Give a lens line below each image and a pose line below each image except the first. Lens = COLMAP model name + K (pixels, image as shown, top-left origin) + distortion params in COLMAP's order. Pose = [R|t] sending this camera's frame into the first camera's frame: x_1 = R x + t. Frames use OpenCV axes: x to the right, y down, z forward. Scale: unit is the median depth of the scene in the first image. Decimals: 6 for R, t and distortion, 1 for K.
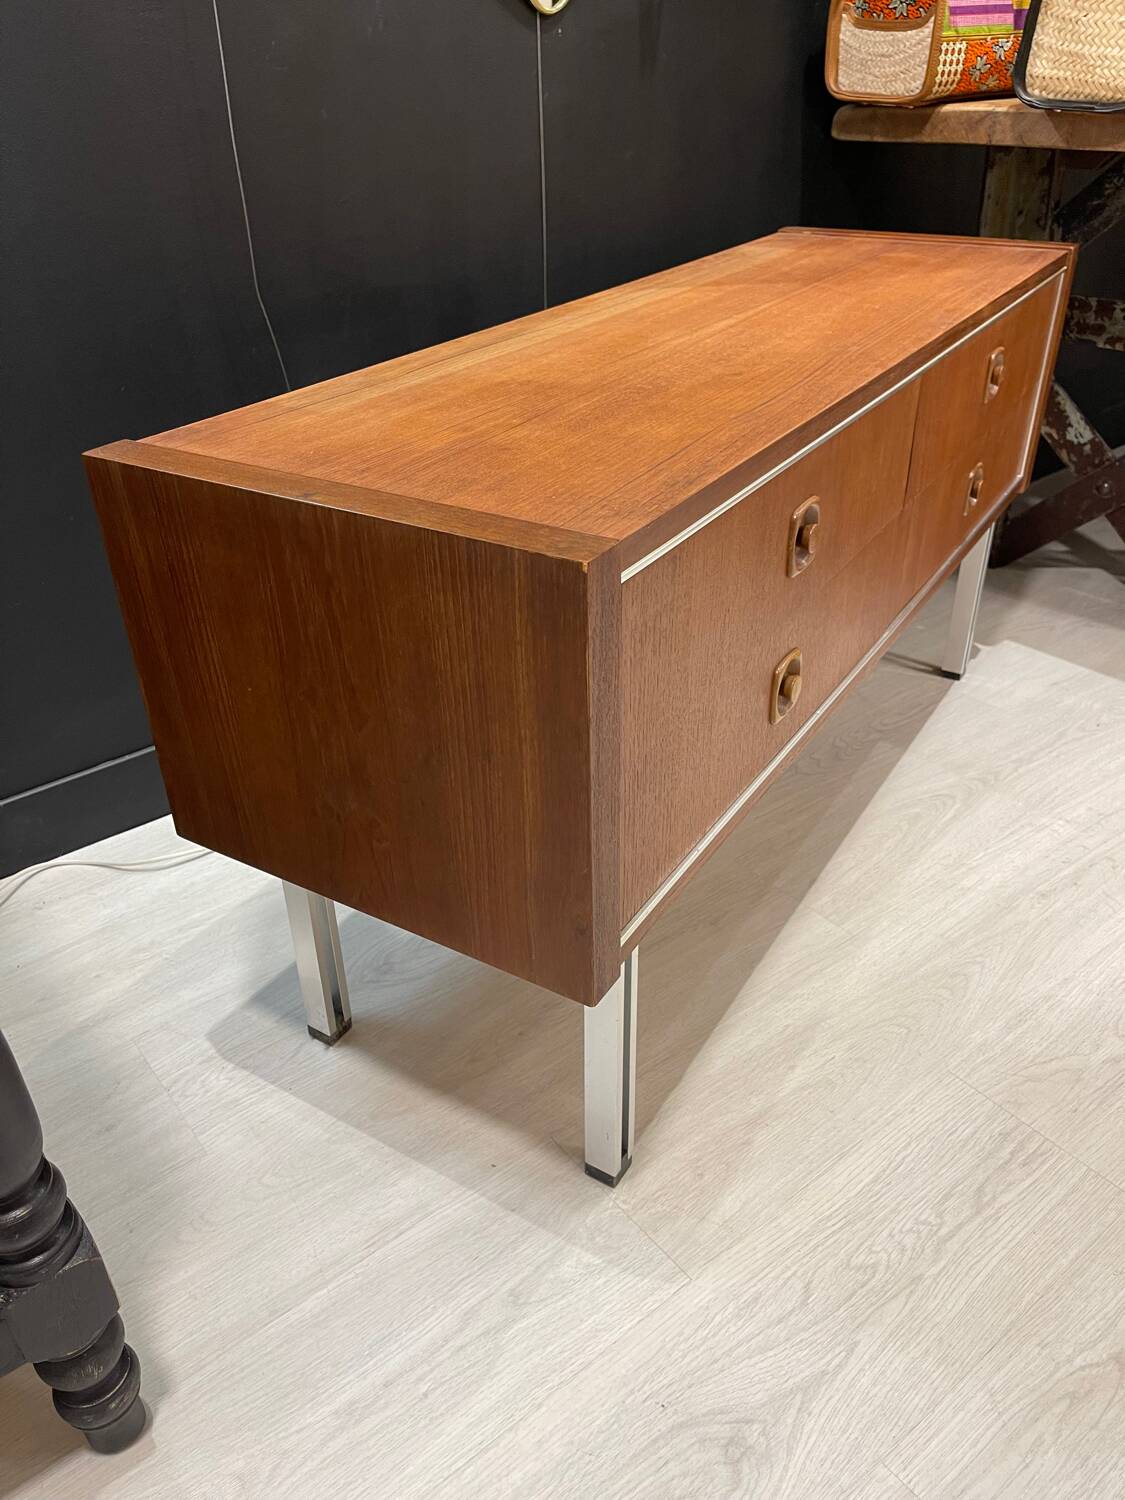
lens RADIAL K [[1141.9, 0, 566.9], [0, 1141.9, 755.8], [0, 0, 1]] dist [0.087643, -0.137958]
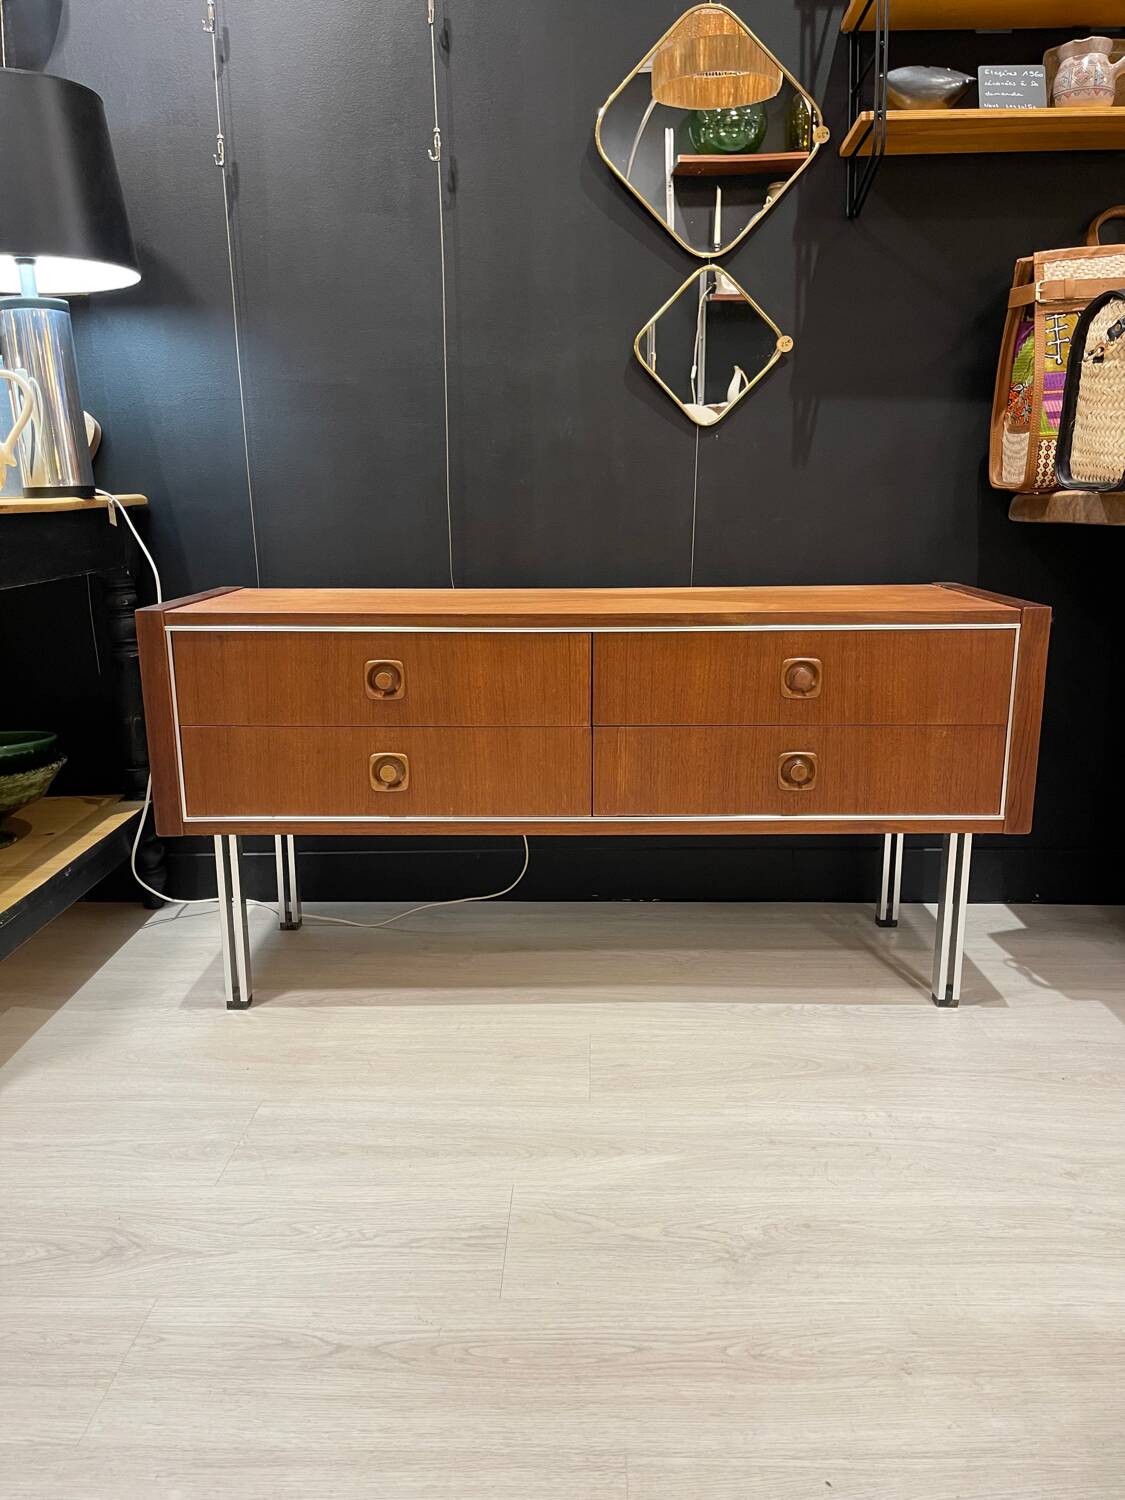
lens RADIAL K [[1137.4, 0, 567.8], [0, 1137.4, 756.5], [0, 0, 1]] dist [0.083975, -0.119826]
pose [[0.766441, 0.162816, -0.621336, 1.008323], [-0.344692, 0.920510, -0.183978, 0.063335], [0.541992, 0.355178, 0.761638, -0.026890]]
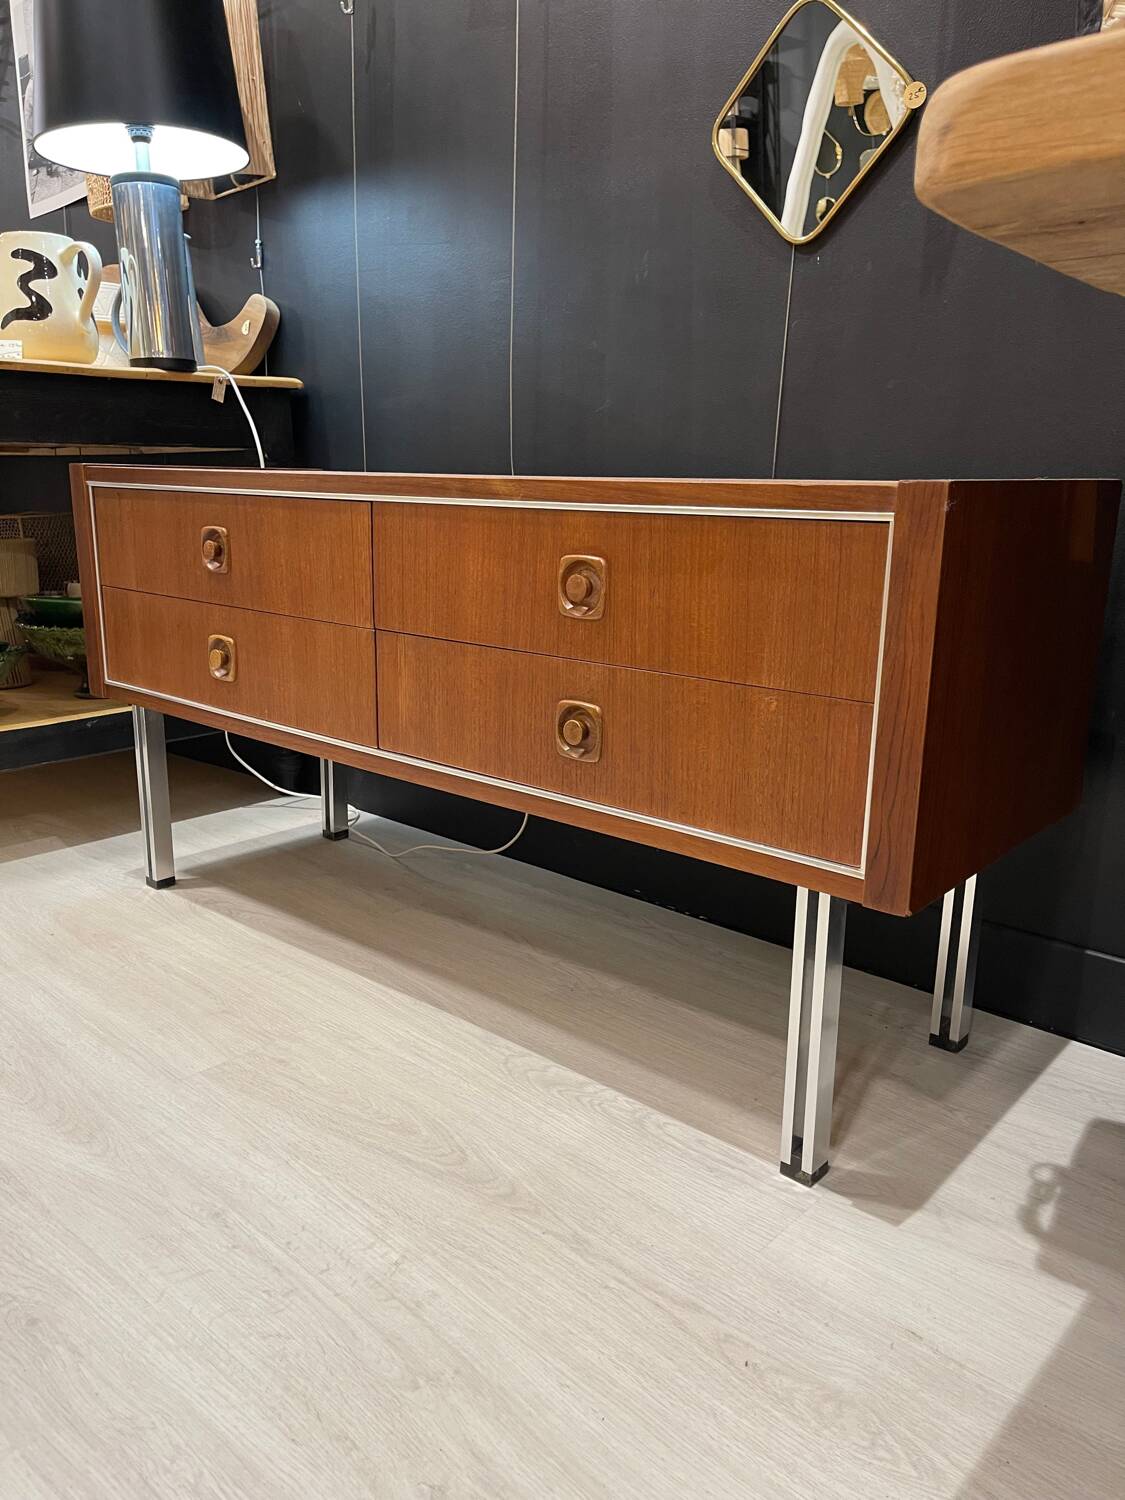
lens RADIAL K [[1137.2, 0, 558.0], [0, 1137.2, 759.8], [0, 0, 1]] dist [0.083149, -0.115371]
pose [[0.154920, 0.261838, -0.952597, 1.242926], [-0.531266, 0.835028, 0.143123, -0.394555], [0.832920, 0.483910, 0.268468, 0.987614]]
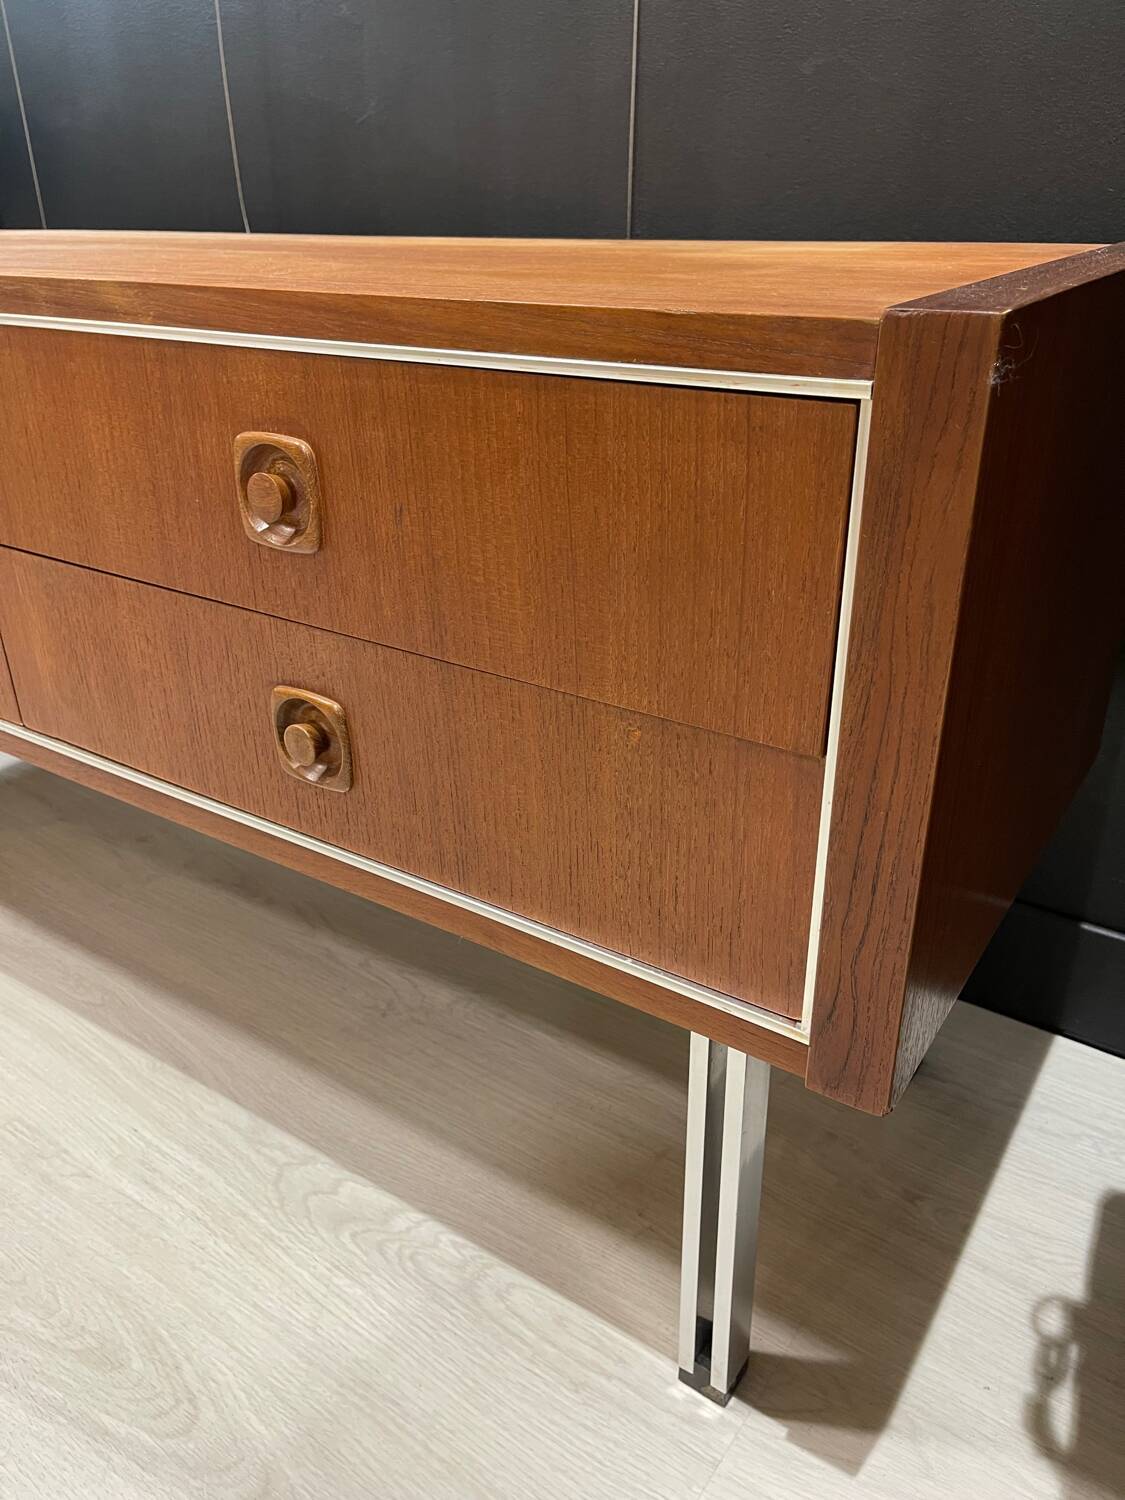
lens RADIAL K [[1140.9, 0, 562.5], [0, 1140.9, 750.0], [0, 0, 1]] dist [0.079763, -0.117964]
pose [[0.270316, 0.441682, -0.855480, 0.844548], [-0.493064, 0.826701, 0.271024, -0.494310], [0.826933, 0.348544, 0.441248, 1.102341]]
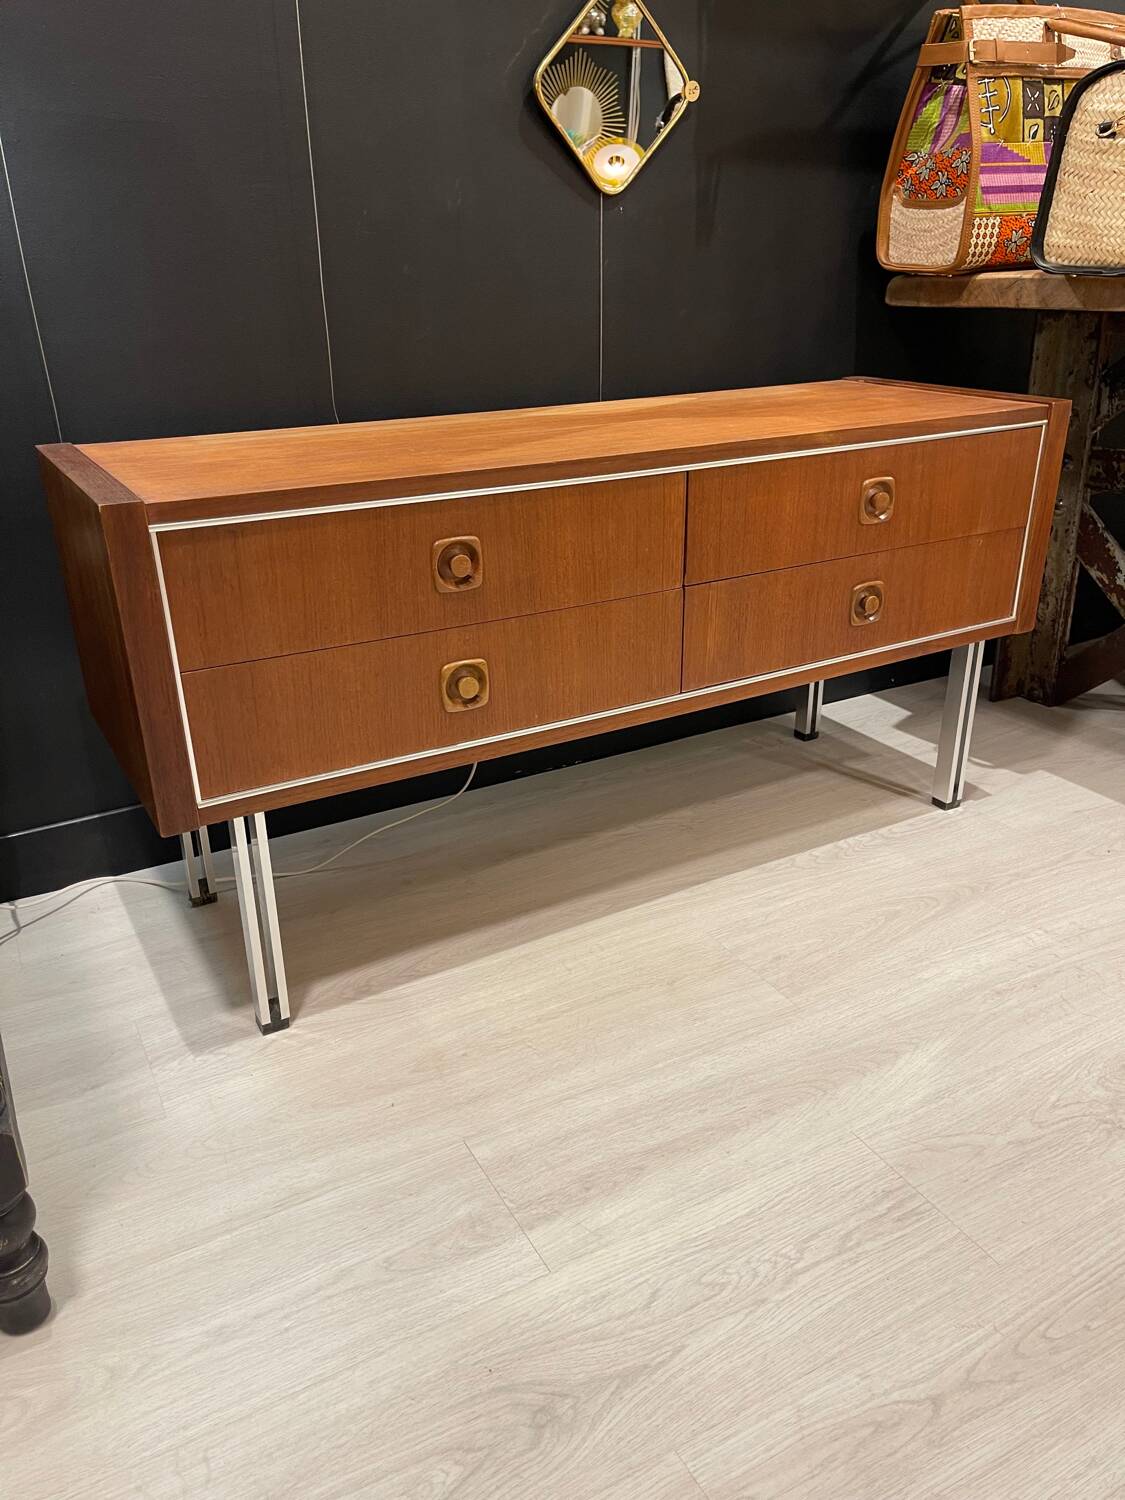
lens RADIAL K [[1137.4, 0, 567.8], [0, 1137.4, 756.5], [0, 0, 1]] dist [0.083975, -0.119826]
pose [[0.985650, 0.075295, -0.151080, 0.203622], [-0.094241, 0.987992, -0.122433, 0.087105], [0.140047, 0.134914, 0.980910, -0.096099]]
